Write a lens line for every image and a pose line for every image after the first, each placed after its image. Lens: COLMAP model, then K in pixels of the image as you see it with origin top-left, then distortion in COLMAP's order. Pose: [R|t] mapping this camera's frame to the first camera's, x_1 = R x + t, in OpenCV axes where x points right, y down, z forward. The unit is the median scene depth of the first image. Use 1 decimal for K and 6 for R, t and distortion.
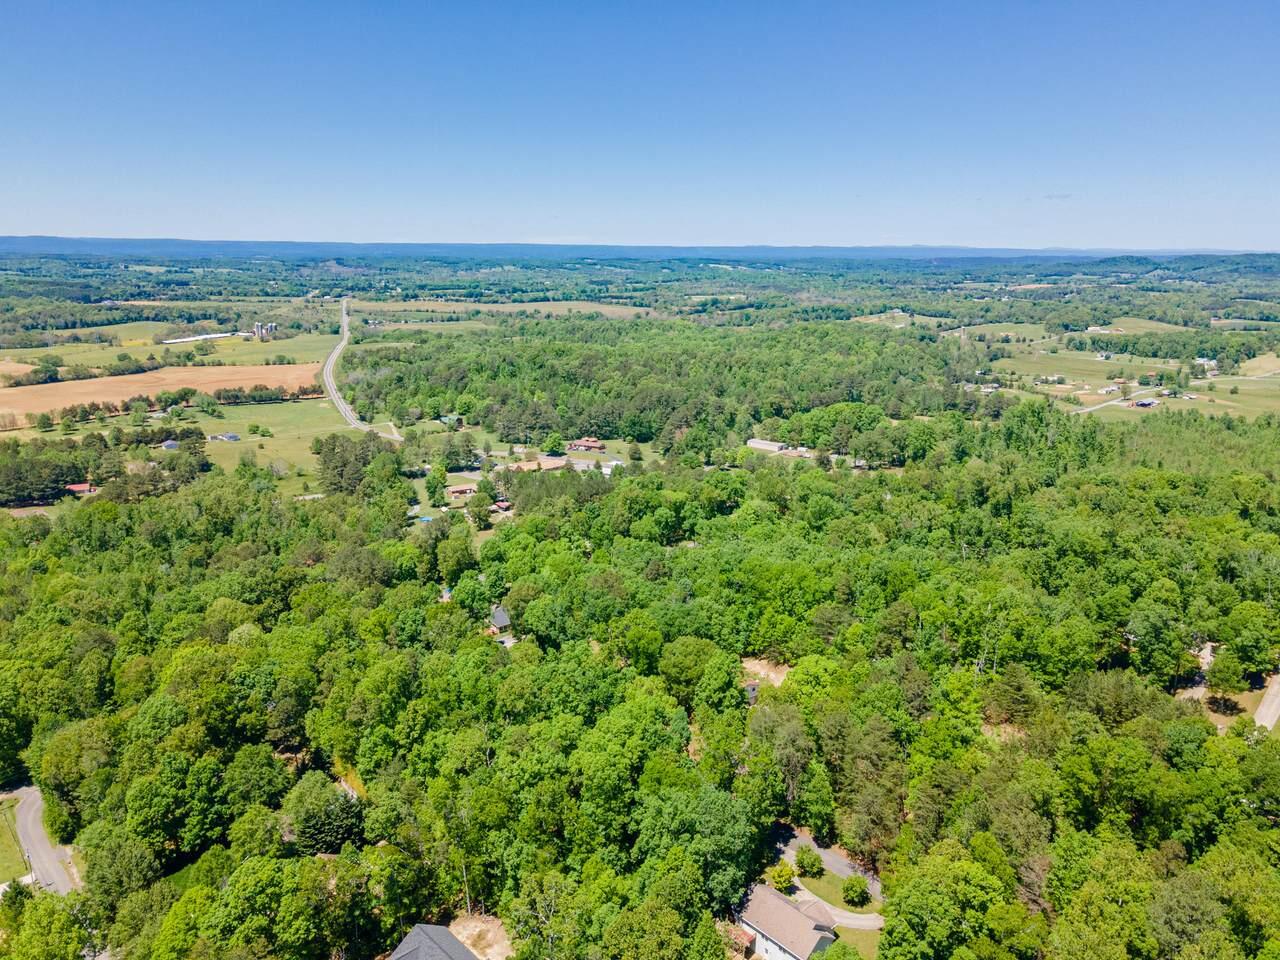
lens RADIAL K [[906.7, 0, 637.1], [0, 906.7, 483.4], [0, 0, 1]] dist [0.018924, 0.044022]
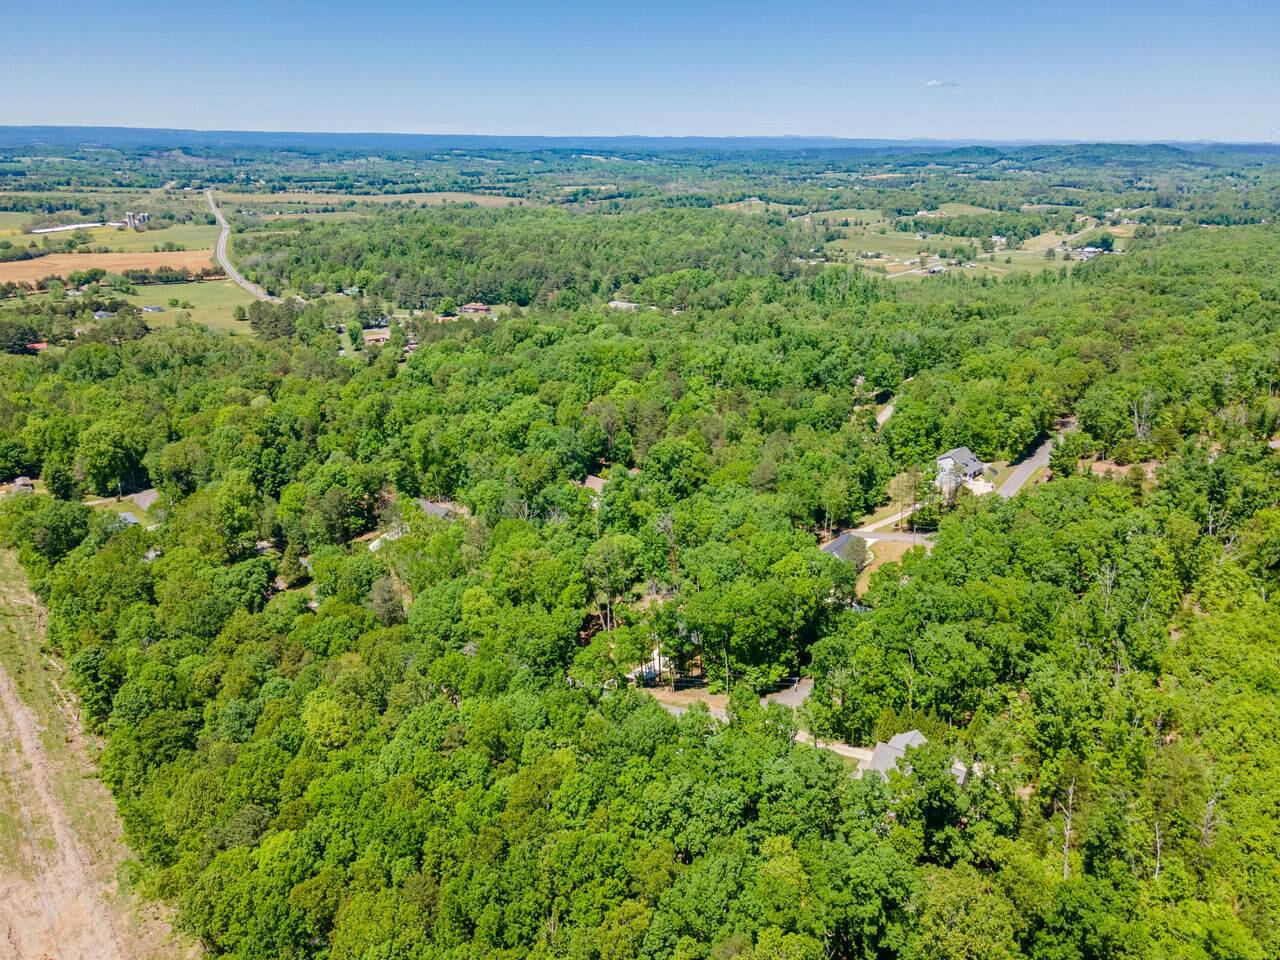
lens RADIAL K [[906.7, 0, 641.3], [0, 906.7, 476.8], [0, 0, 1]] dist [0.018924, 0.044022]
pose [[0.990533, -0.048905, 0.128265, -0.001150], [0.035522, 0.993877, 0.104630, 0.031339], [-0.132597, -0.099084, 0.986205, -0.119789]]
